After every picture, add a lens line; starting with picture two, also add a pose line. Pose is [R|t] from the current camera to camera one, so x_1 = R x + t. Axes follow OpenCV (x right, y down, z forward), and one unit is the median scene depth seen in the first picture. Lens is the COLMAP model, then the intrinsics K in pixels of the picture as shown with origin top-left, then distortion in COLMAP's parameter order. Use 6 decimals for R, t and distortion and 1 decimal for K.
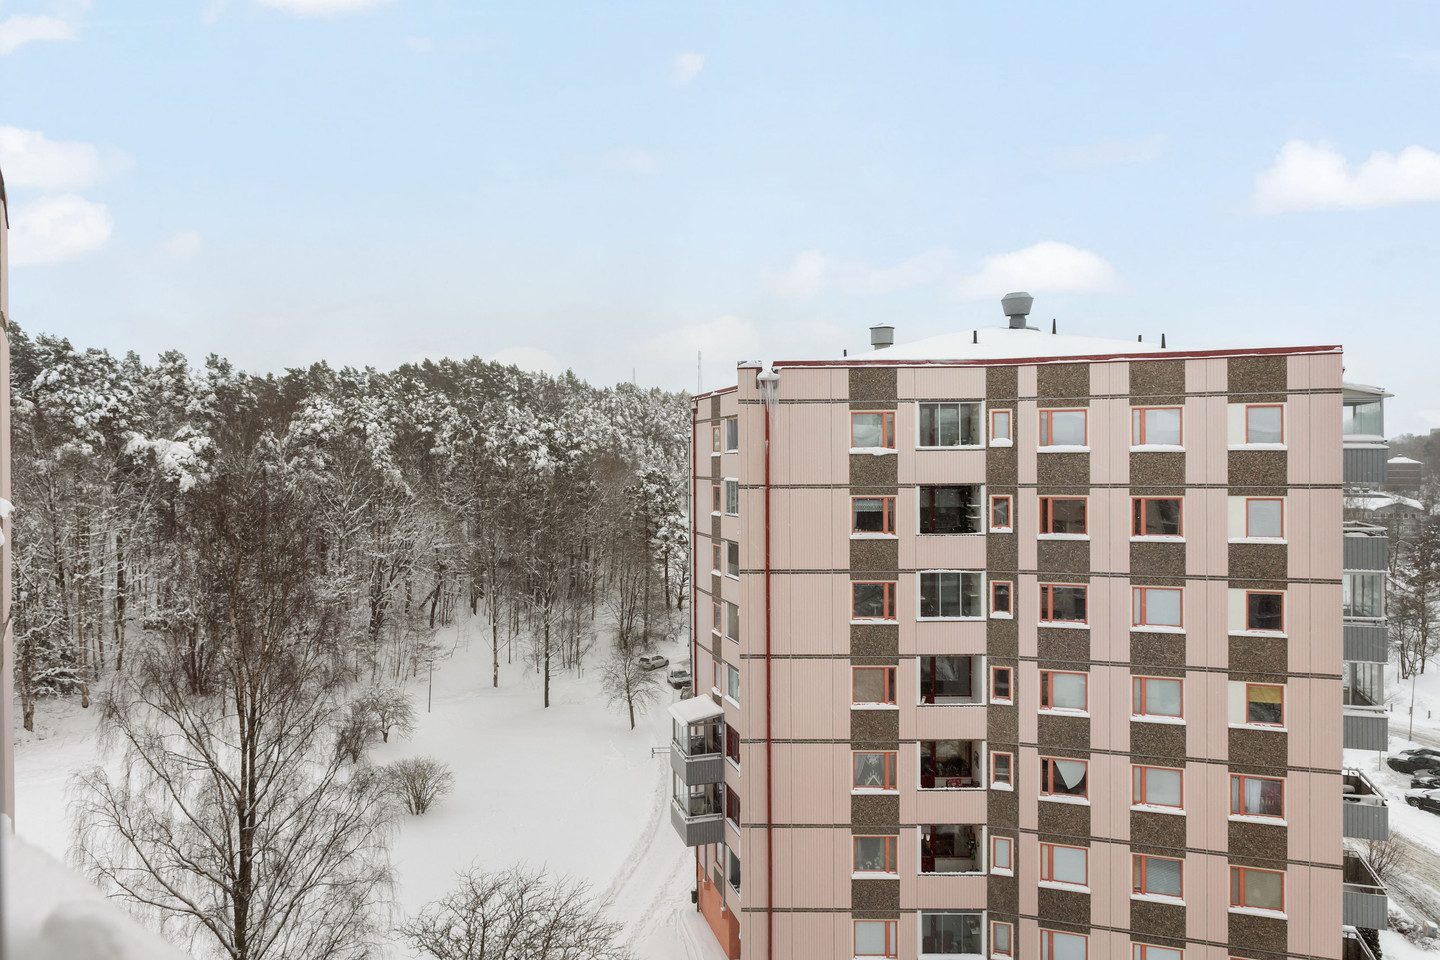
lens RADIAL K [[995.0, 0, 720.0], [0, 995.0, 480.0], [0, 0, 1]] dist [0.004179, 0.000259]
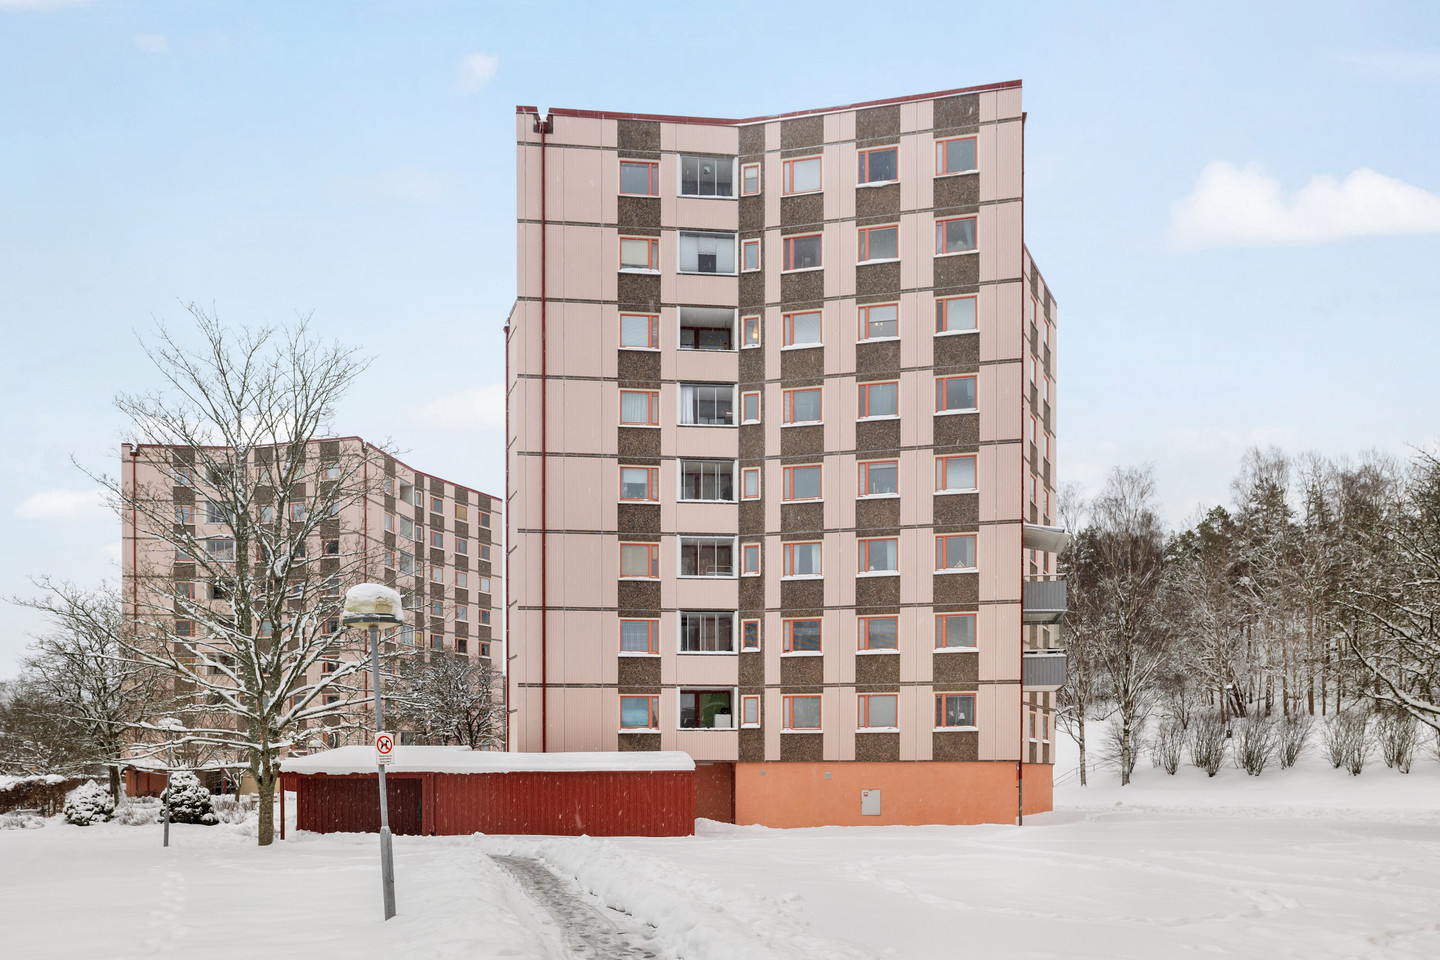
lens RADIAL K [[902.7, 0, 692.1], [0, 902.7, 480.0], [0, 0, 1]] dist [0.001048, 0.000510]
pose [[0.977948, 0.004990, 0.208788, 0.002700], [-0.003493, 0.999966, -0.007534, 0.294354], [-0.208818, 0.006639, 0.977932, 0.005770]]
